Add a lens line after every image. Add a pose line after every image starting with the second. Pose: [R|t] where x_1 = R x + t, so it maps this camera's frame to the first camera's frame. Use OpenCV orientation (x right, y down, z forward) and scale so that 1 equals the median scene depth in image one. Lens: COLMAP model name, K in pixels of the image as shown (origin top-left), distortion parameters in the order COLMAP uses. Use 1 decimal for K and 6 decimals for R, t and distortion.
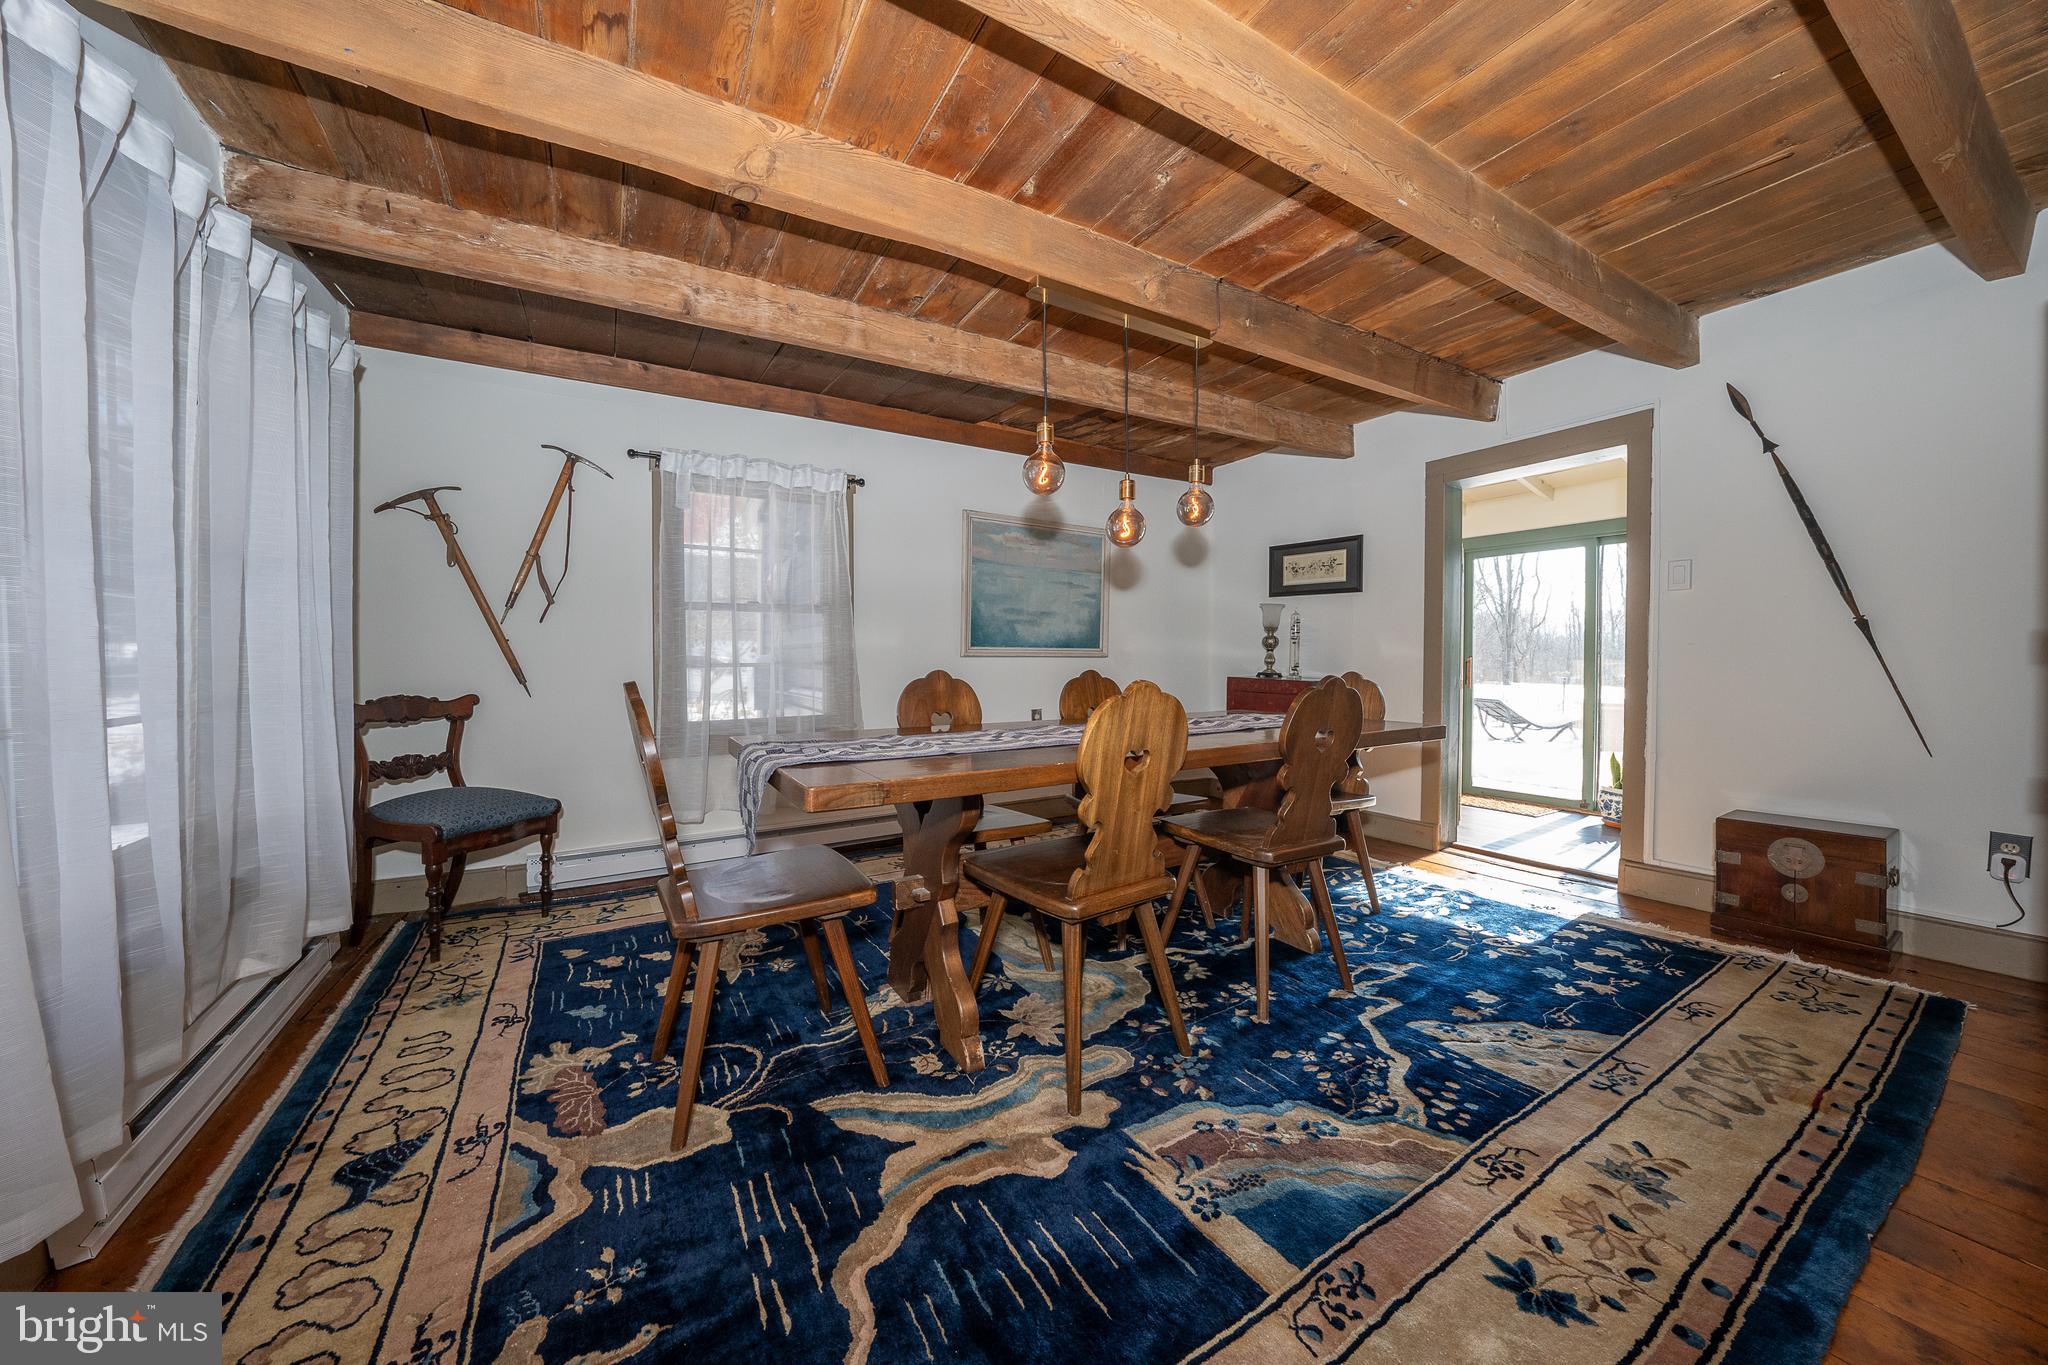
lens RADIAL K [[699.7, 0, 1017.5], [0, 699.7, 667.4], [0, 0, 1]] dist [-0.026631, 0.004706]
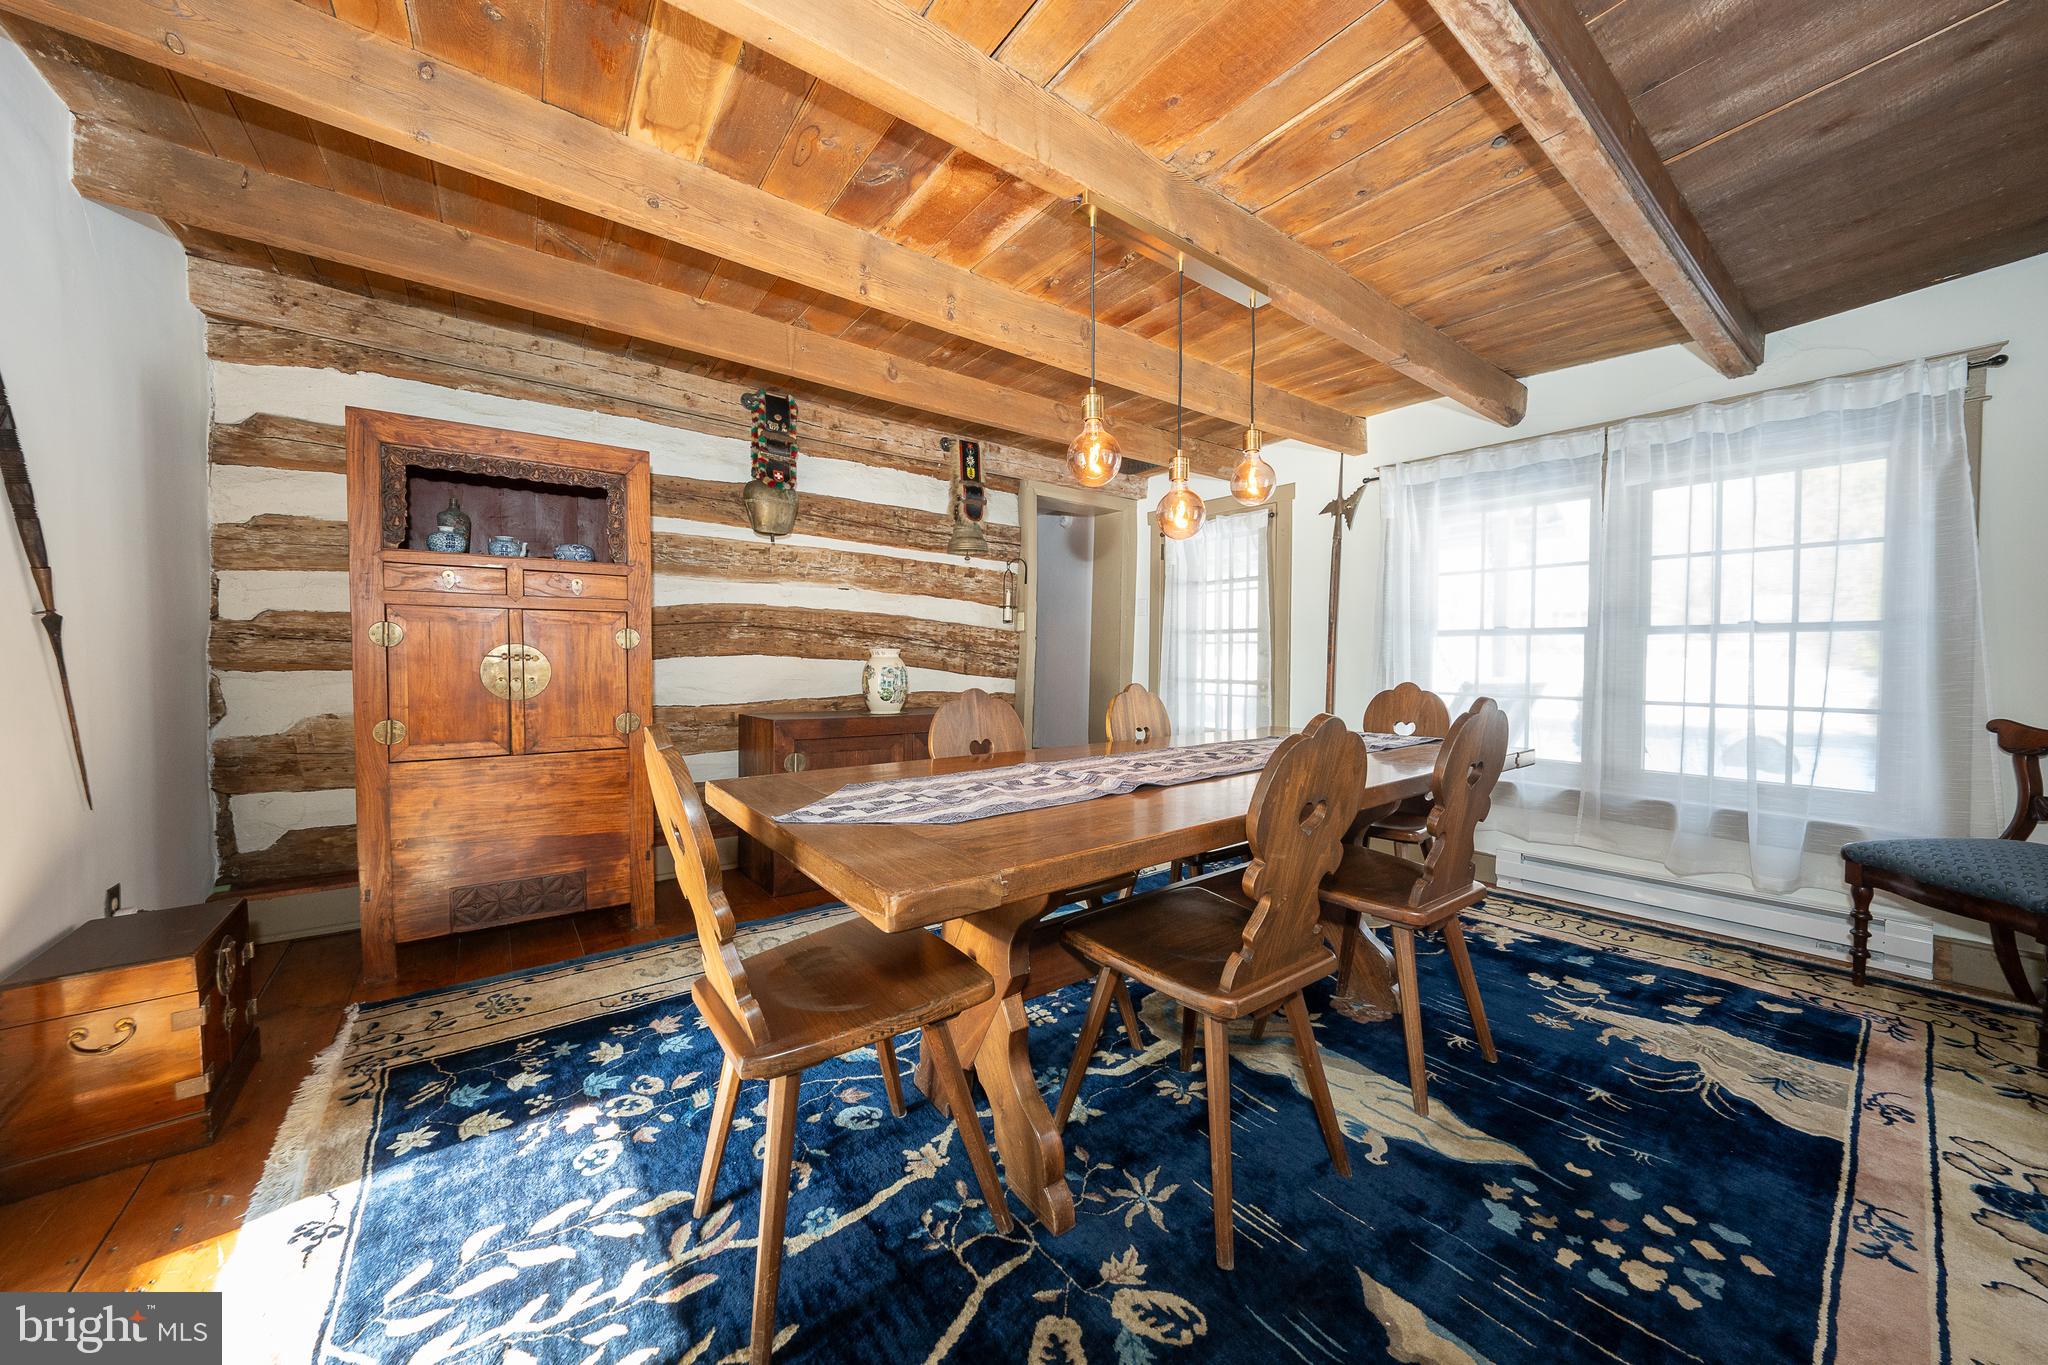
lens RADIAL K [[699.7, 0, 1029.3], [0, 699.7, 676.0], [0, 0, 1]] dist [-0.026631, 0.004706]
pose [[-0.993372, 0.001606, -0.114929, 0.415218], [-0.003420, 0.999047, 0.043520, -0.045049], [0.114889, 0.043624, -0.992420, 1.764598]]
